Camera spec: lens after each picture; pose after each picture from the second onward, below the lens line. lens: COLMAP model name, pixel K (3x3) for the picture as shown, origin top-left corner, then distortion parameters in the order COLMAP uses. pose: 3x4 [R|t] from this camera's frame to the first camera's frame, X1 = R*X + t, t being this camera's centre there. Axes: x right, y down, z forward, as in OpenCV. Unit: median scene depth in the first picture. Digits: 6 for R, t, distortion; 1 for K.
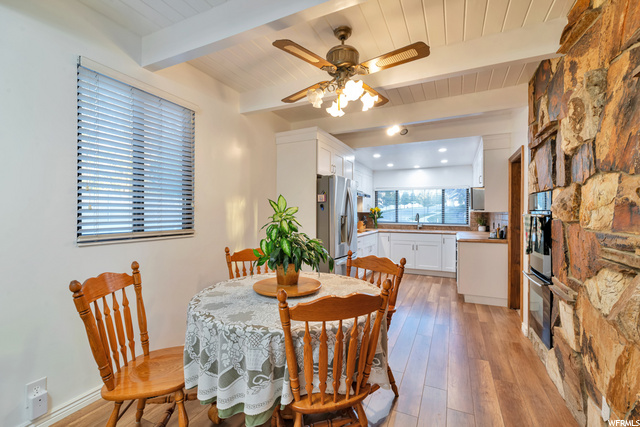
lens RADIAL K [[280.8, 0, 320.0], [0, 280.8, 213.5], [0, 0, 1]] dist [0.000938, 0.000108]
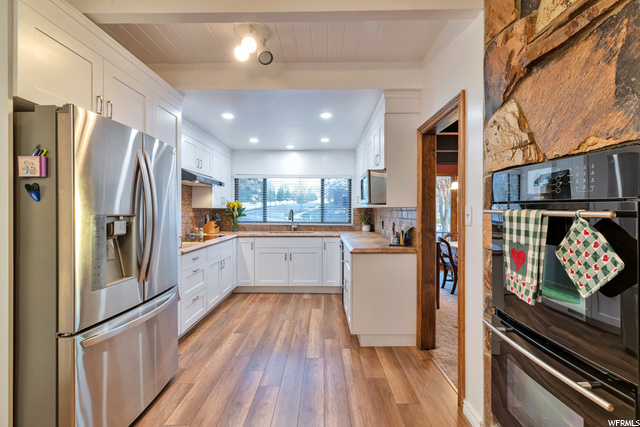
lens RADIAL K [[280.8, 0, 320.0], [0, 280.8, 213.5], [0, 0, 1]] dist [0.000938, 0.000108]
pose [[0.908023, -0.007707, 0.418849, 0.112769], [0.002861, 0.999922, 0.012197, 0.000703], [-0.418910, -0.009876, 0.907974, 0.316411]]
